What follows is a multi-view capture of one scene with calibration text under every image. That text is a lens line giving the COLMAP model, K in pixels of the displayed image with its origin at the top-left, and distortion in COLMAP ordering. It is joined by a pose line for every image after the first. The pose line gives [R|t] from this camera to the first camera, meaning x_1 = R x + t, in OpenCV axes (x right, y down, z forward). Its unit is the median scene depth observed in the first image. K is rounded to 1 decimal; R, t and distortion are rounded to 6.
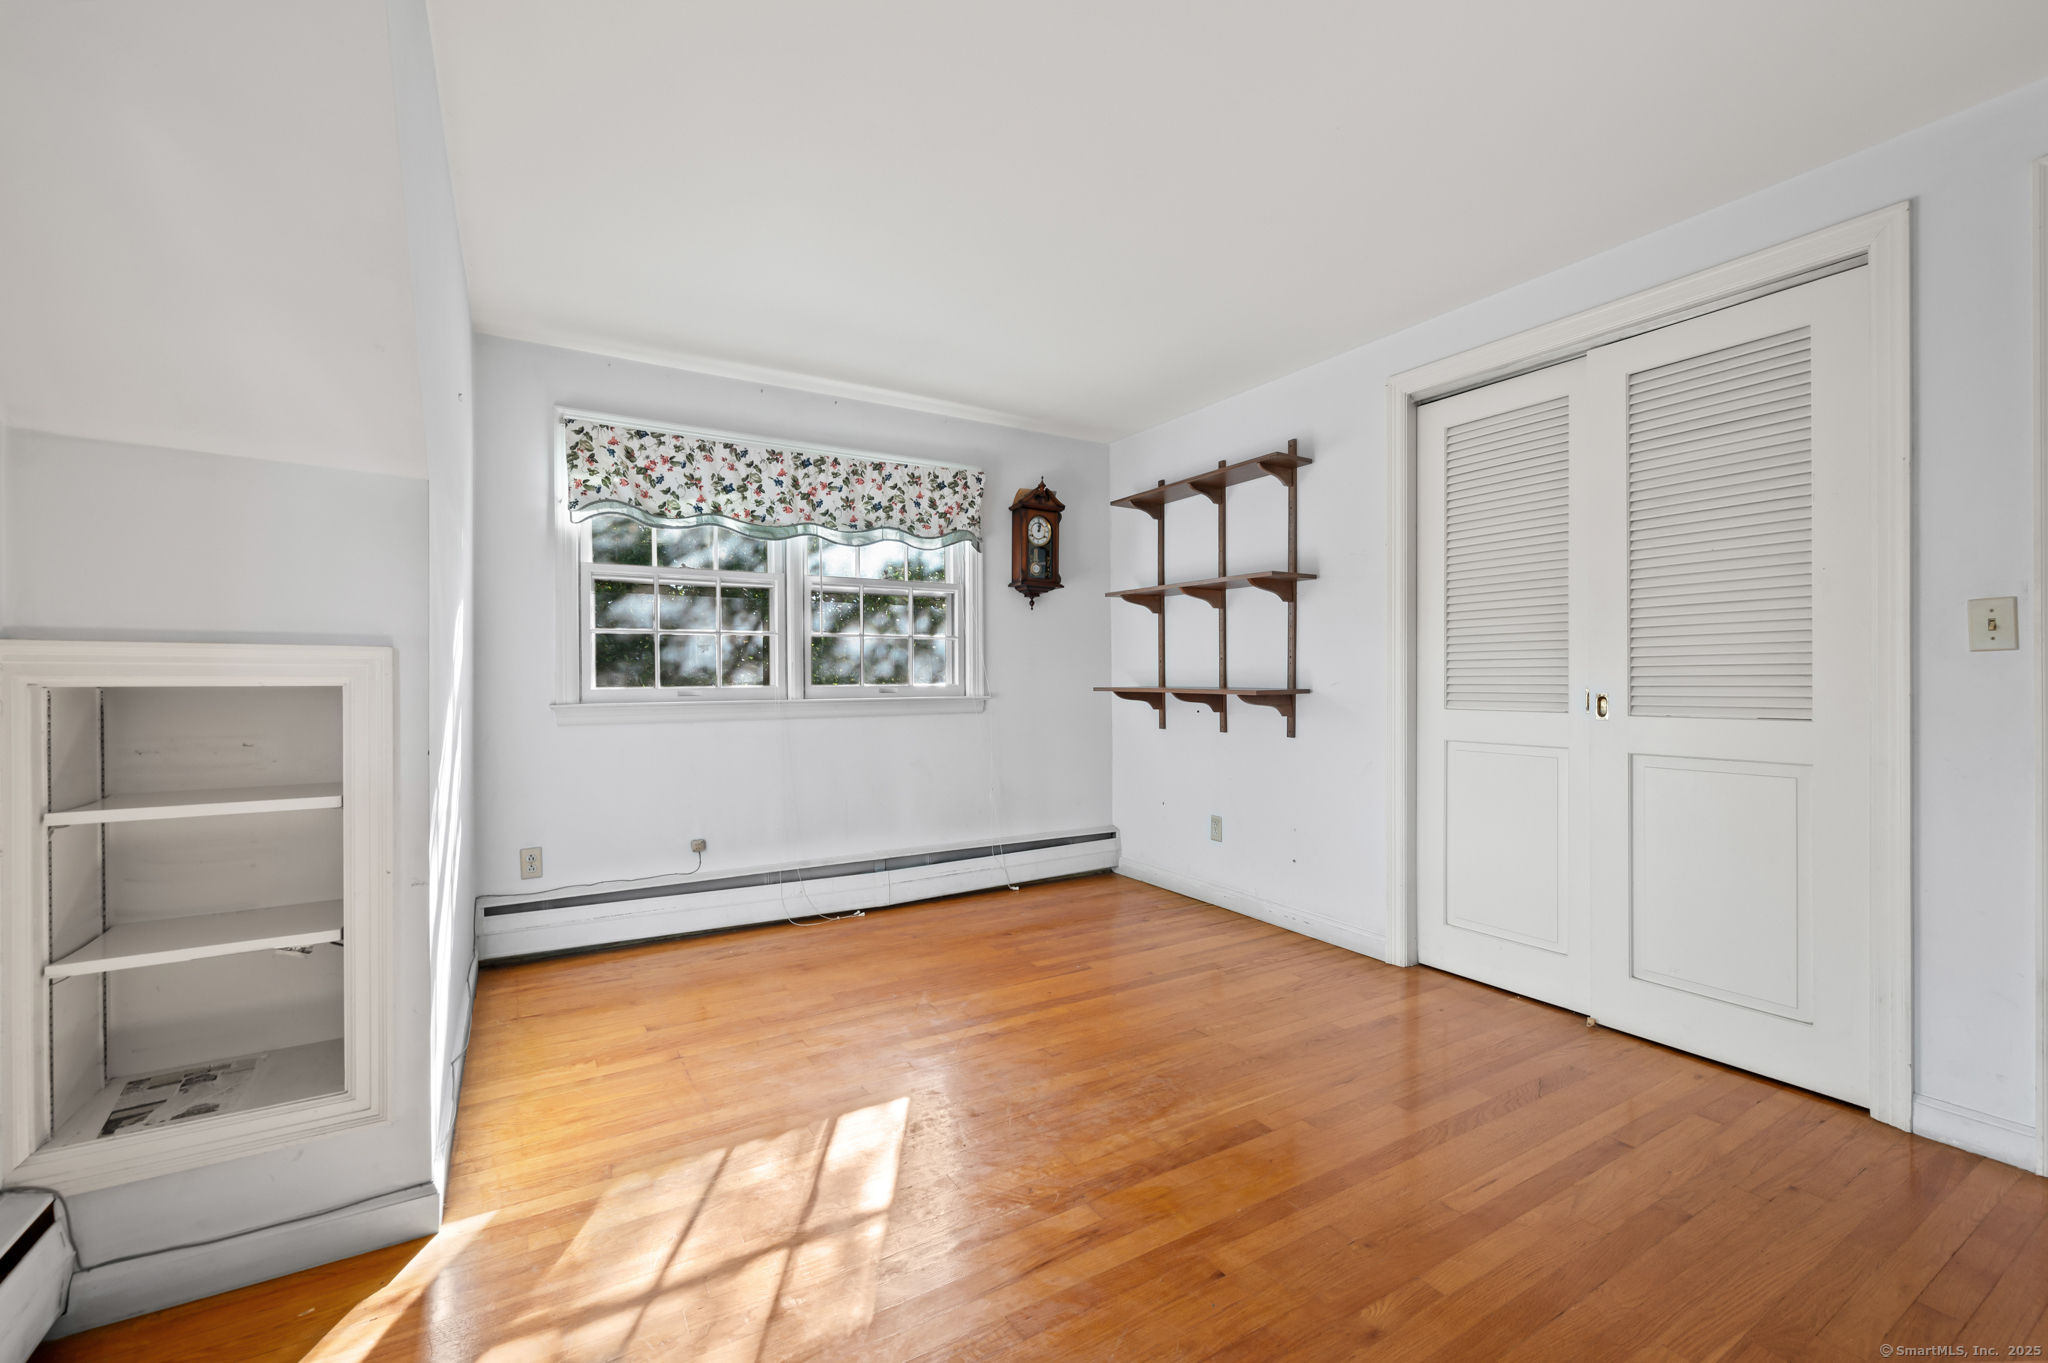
lens RADIAL K [[831.7, 0, 1026.1], [0, 831.7, 699.6], [0, 0, 1]] dist [0.000982, 0.000056]
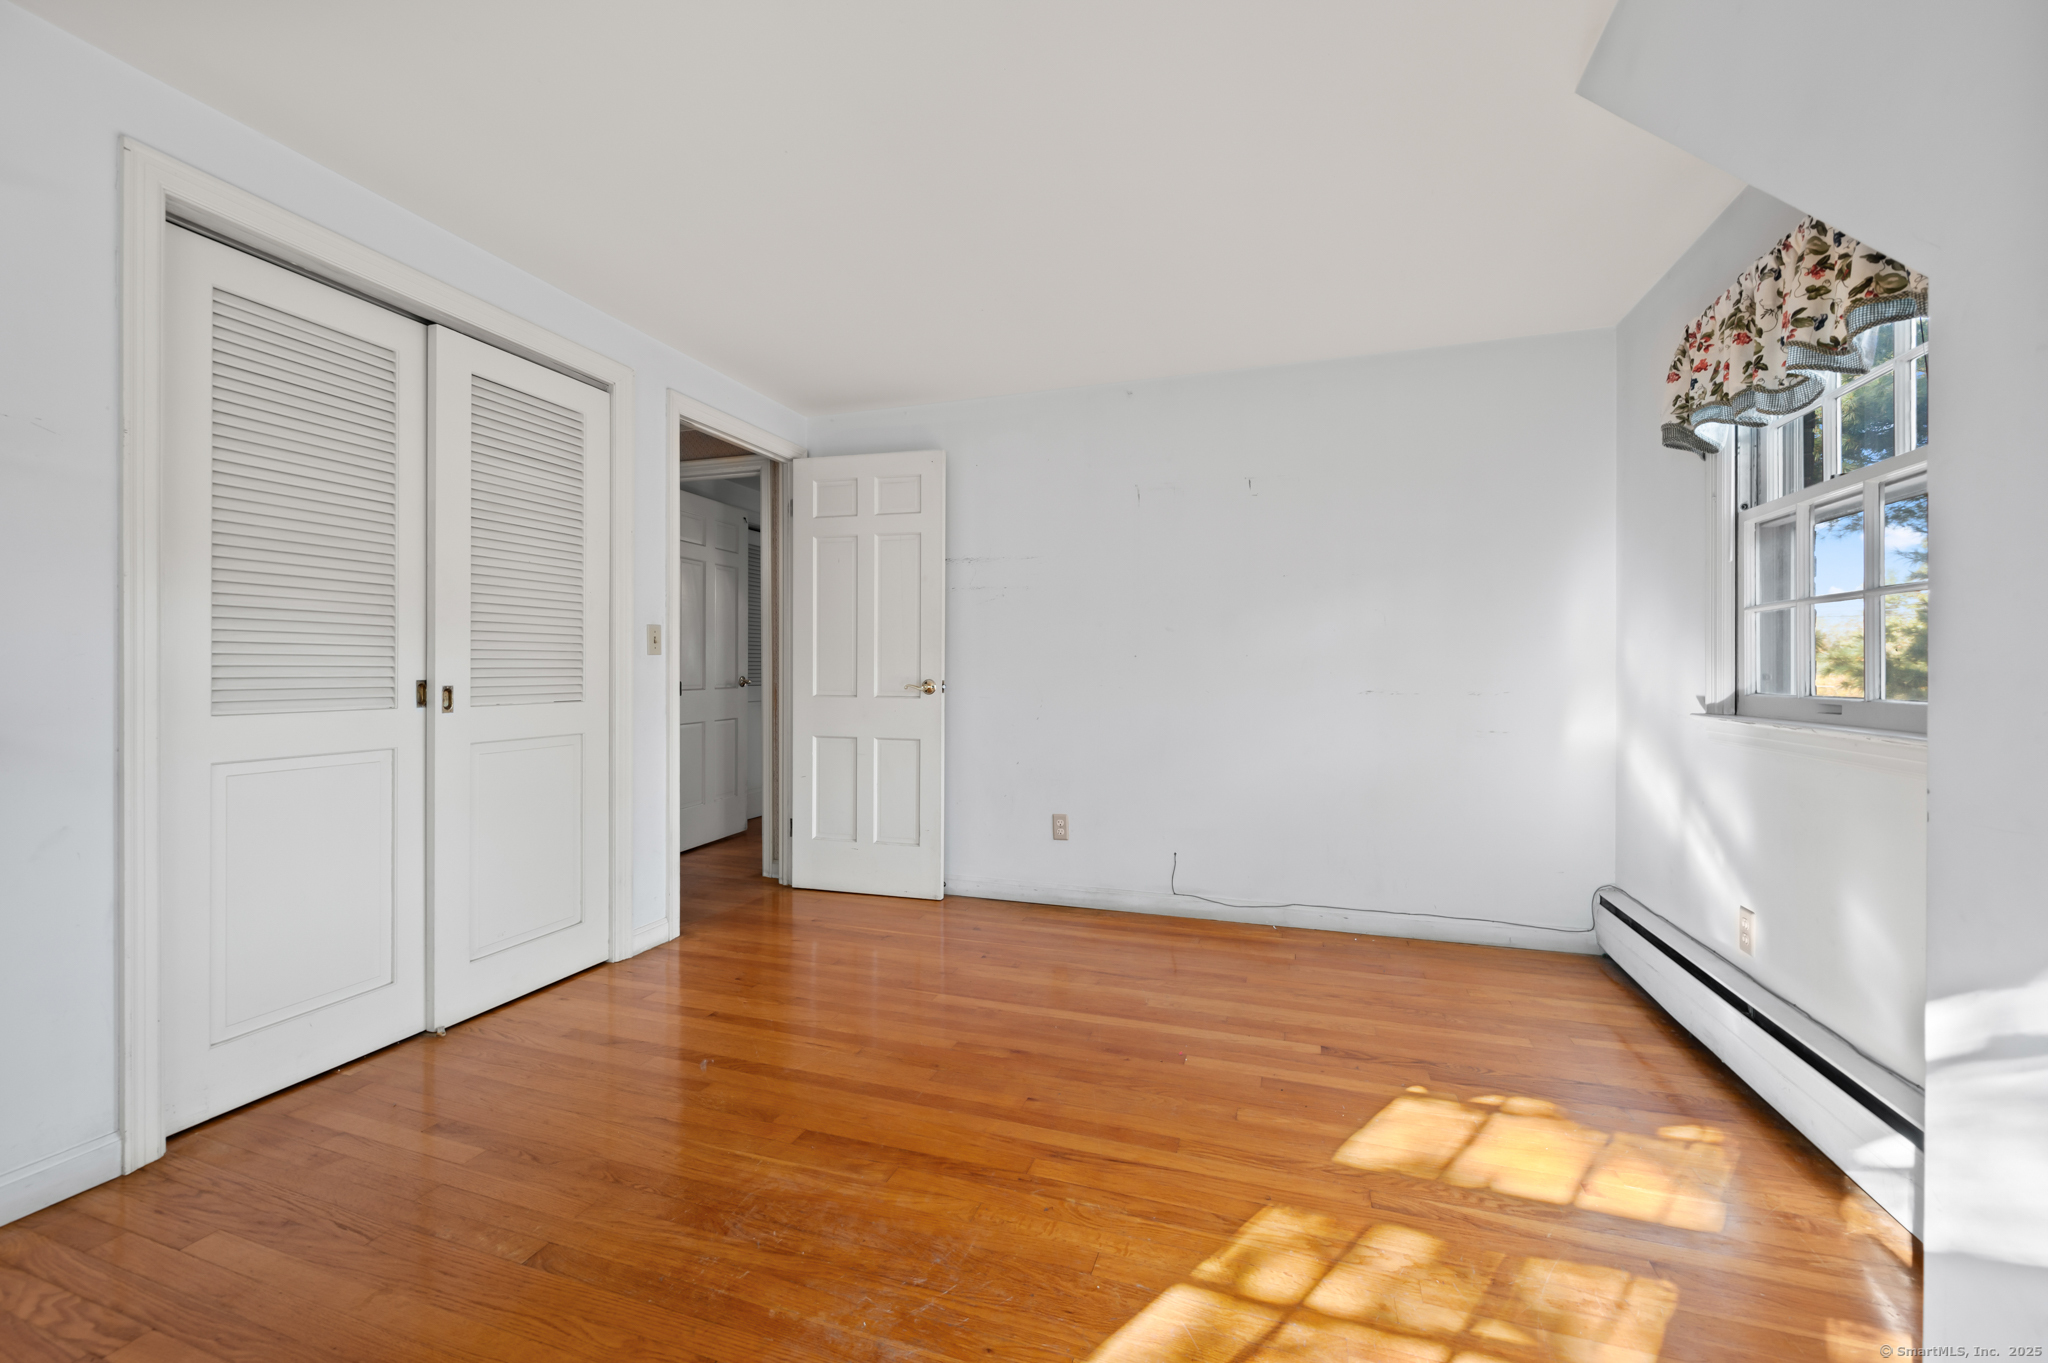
lens RADIAL K [[798.2, 0, 1024.0], [0, 798.2, 681.5], [0, 0, 1]] dist [0.001262, 0.000088]
pose [[-0.647772, -0.009138, 0.761779, -0.326954], [0.014554, 0.999597, 0.024367, -0.017576], [-0.761695, 0.026871, -0.647378, 0.781218]]
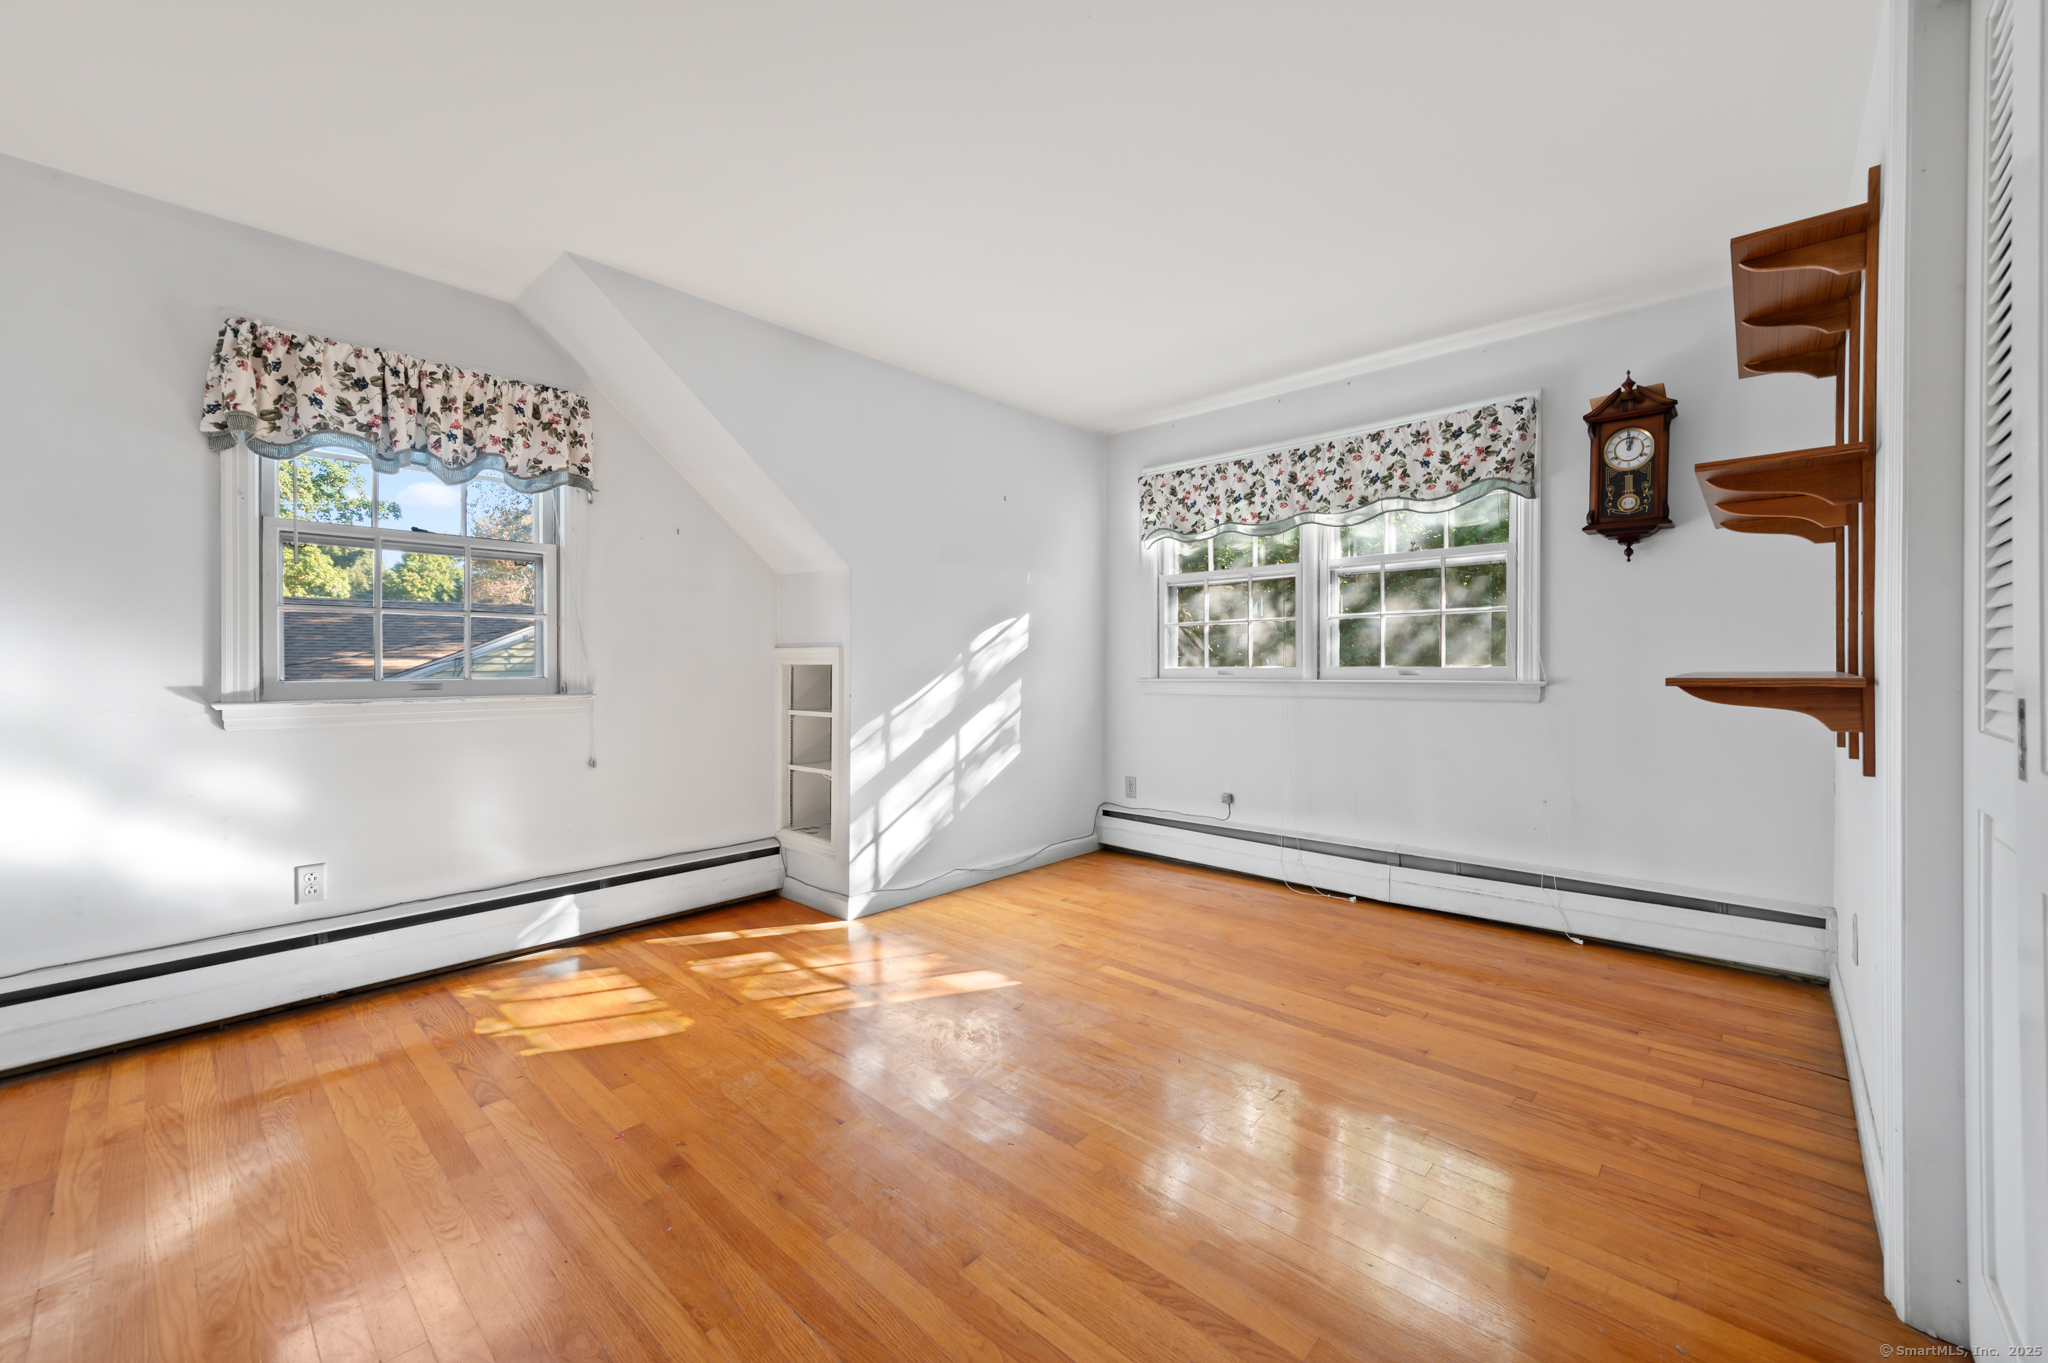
lens RADIAL K [[798.2, 0, 1024.0], [0, 798.2, 681.5], [0, 0, 1]] dist [0.001262, 0.000088]
pose [[0.285233, 0.023585, -0.958168, 0.627026], [-0.019597, 0.999632, 0.018771, -0.010231], [0.958258, 0.013423, 0.285590, 0.381173]]
